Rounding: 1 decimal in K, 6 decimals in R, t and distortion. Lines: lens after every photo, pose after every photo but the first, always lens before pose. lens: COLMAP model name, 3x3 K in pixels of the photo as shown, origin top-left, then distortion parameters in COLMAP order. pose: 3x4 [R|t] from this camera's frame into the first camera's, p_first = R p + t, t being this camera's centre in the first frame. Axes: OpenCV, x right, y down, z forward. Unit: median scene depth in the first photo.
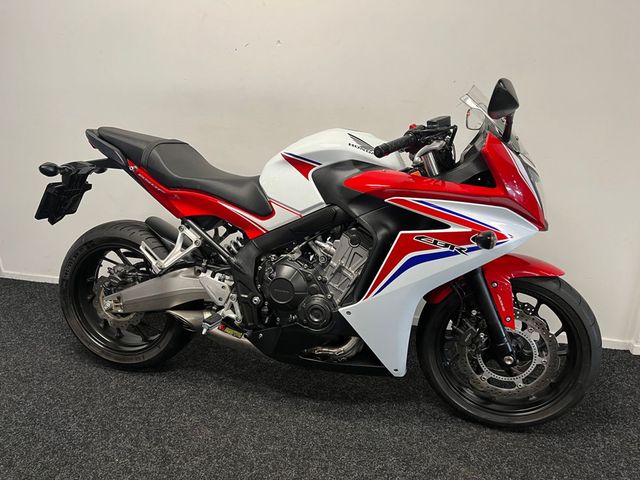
lens RADIAL K [[488.2, 0, 316.4], [0, 488.2, 239.5], [0, 0, 1]] dist [0.080810, -0.112746]
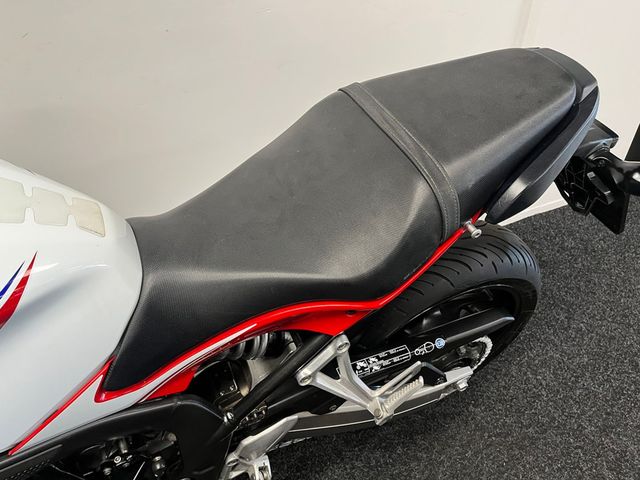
lens RADIAL K [[488.2, 0, 317.4], [0, 488.2, 239.3], [0, 0, 1]] dist [0.080810, -0.112746]
pose [[0.791292, -0.403468, 0.459424, -0.012336], [0.219889, 0.888890, 0.401899, -0.236259], [-0.570531, -0.216997, 0.792090, 0.595720]]
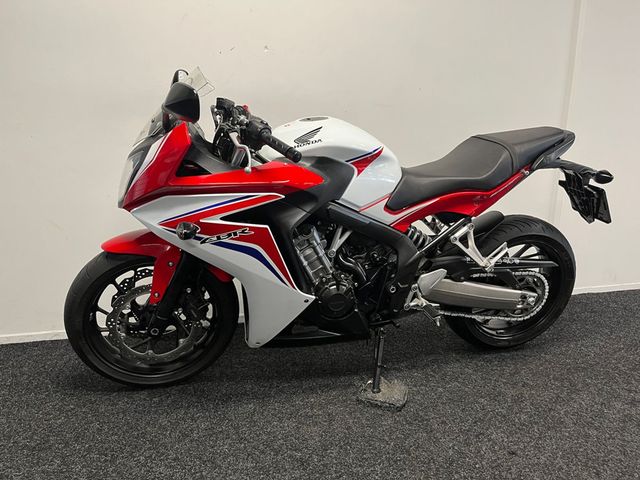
lens RADIAL K [[488.2, 0, 323.3], [0, 488.2, 241.3], [0, 0, 1]] dist [0.080810, -0.112746]
pose [[0.884959, -0.106586, 0.453306, -0.605661], [0.148210, 0.987301, -0.057196, 0.091000], [-0.441453, 0.117800, 0.889518, 0.109235]]
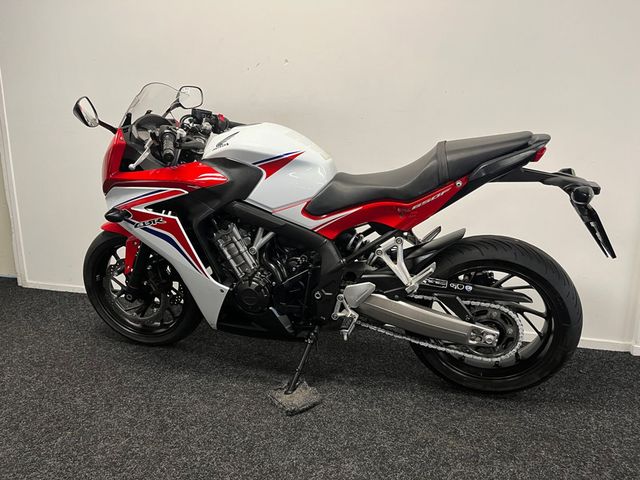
lens RADIAL K [[488.2, 0, 320.7], [0, 488.2, 239.7], [0, 0, 1]] dist [0.080810, -0.112746]
pose [[0.999103, 0.006821, -0.041792, 0.062781], [-0.011713, 0.992950, -0.117957, 0.162079], [0.040693, 0.118341, 0.992139, -0.059625]]
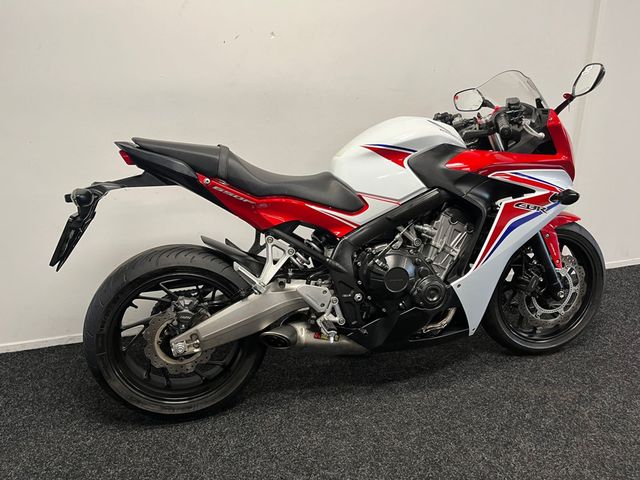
lens RADIAL K [[488.2, 0, 317.5], [0, 488.2, 238.0], [0, 0, 1]] dist [0.080810, -0.112746]
pose [[0.877152, -0.179515, 0.445397, -0.628046], [0.176199, 0.983122, 0.049241, -0.057253], [-0.446719, 0.035287, 0.893978, 0.157831]]
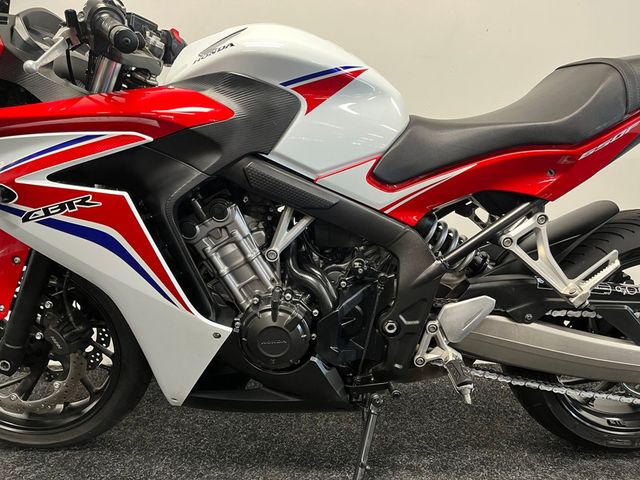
lens RADIAL K [[488.2, 0, 323.8], [0, 488.2, 240.2], [0, 0, 1]] dist [0.080810, -0.112746]
pose [[0.973197, -0.043079, 0.225903, -0.203090], [0.082590, 0.982237, -0.168492, 0.146923], [-0.214632, 0.182634, 0.959468, 0.430338]]
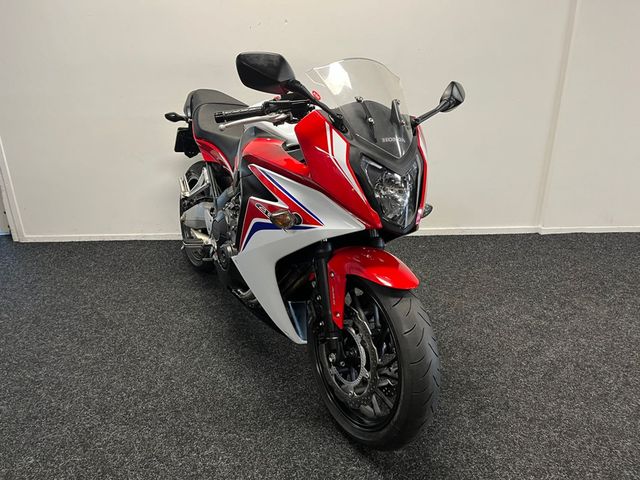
lens RADIAL K [[488.2, 0, 318.2], [0, 488.2, 242.7], [0, 0, 1]] dist [0.080810, -0.112746]
pose [[0.968292, -0.110255, 0.224174, -0.440693], [0.098235, 0.993096, 0.064118, 0.123833], [-0.229696, -0.040063, 0.972438, -0.369816]]
